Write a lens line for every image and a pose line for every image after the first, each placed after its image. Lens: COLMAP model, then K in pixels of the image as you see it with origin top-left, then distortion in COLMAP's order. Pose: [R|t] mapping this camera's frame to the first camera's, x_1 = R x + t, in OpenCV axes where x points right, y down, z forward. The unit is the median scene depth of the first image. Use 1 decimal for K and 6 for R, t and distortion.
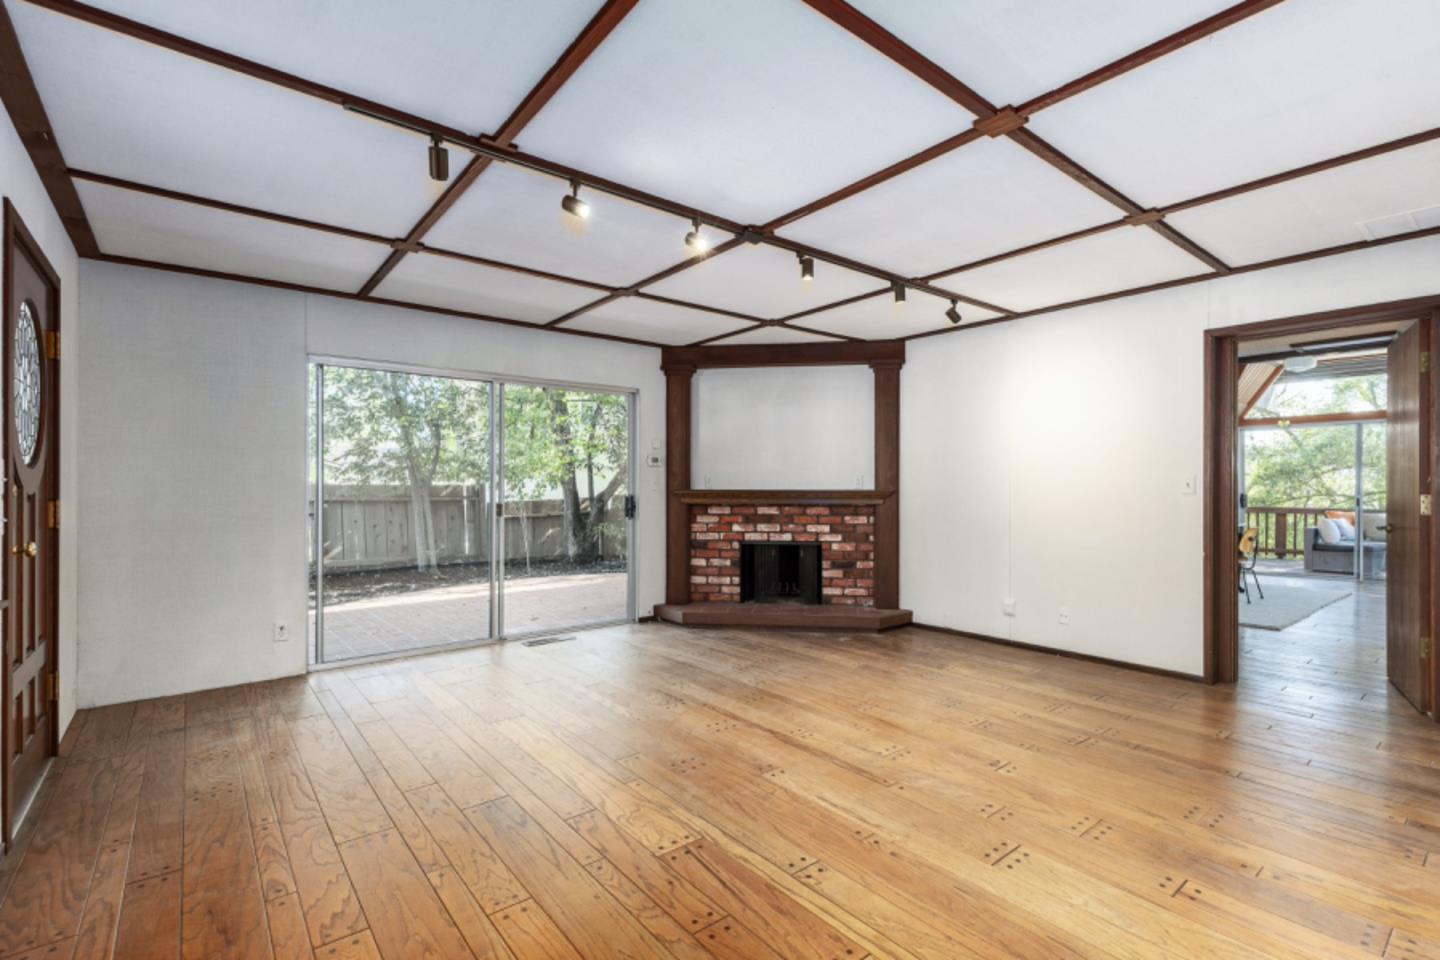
lens RADIAL K [[664.3, 0, 723.8], [0, 664.3, 484.1], [0, 0, 1]] dist [0.003781, -0.000078]
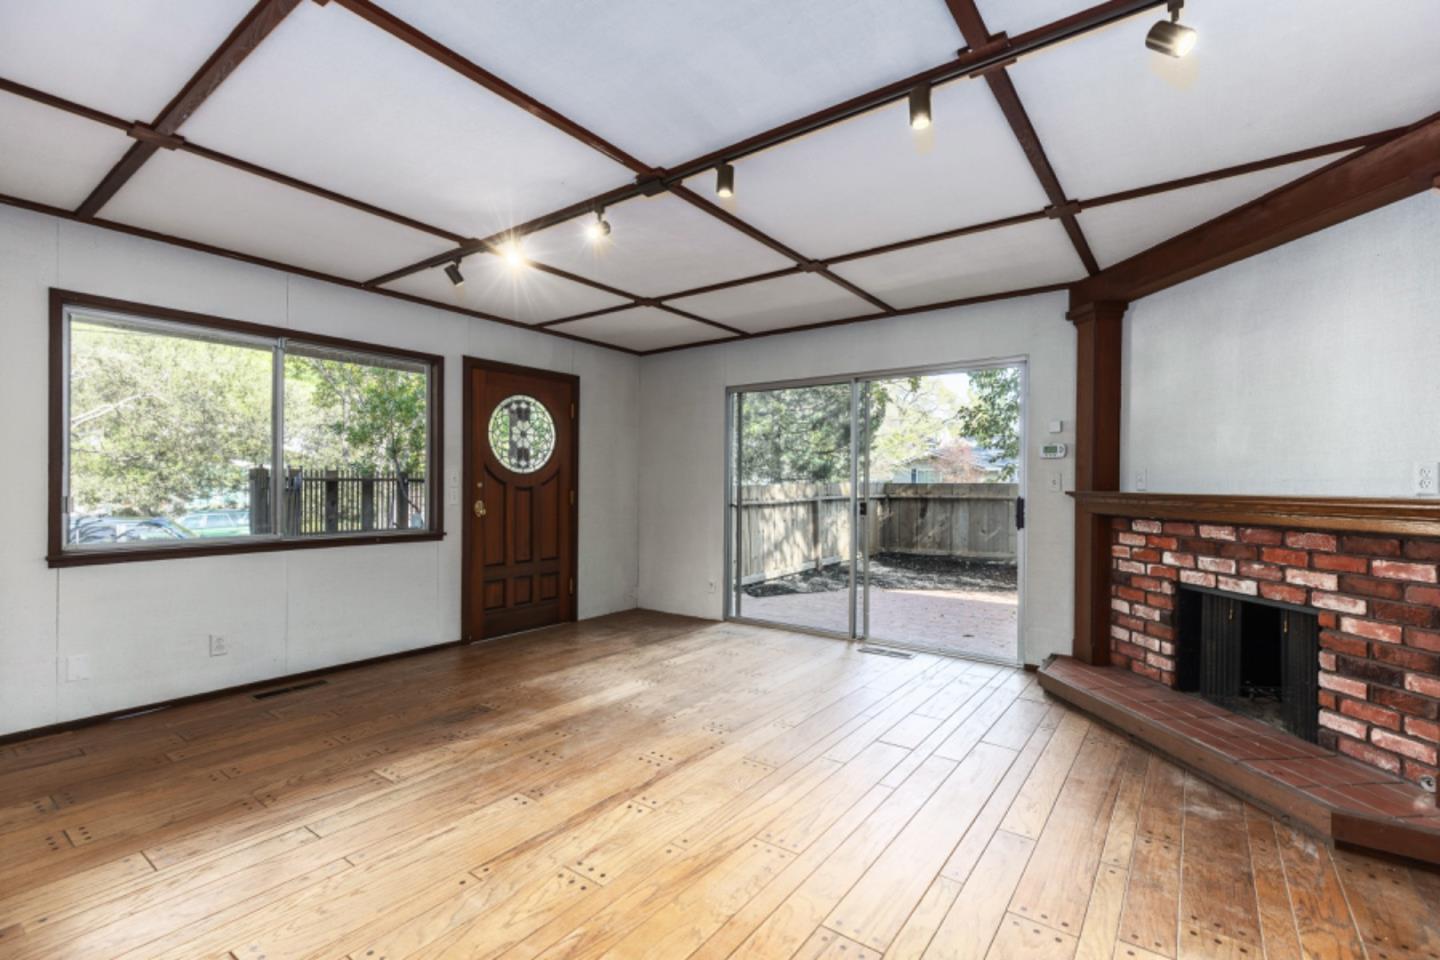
lens RADIAL K [[638.3, 0, 728.2], [0, 638.3, 484.5], [0, 0, 1]] dist [0.000578, 0.000188]
pose [[0.269640, 0.004300, -0.962952, 0.460159], [-0.005368, 0.999981, 0.002962, 0.001238], [0.962946, 0.004370, 0.269658, 0.481963]]
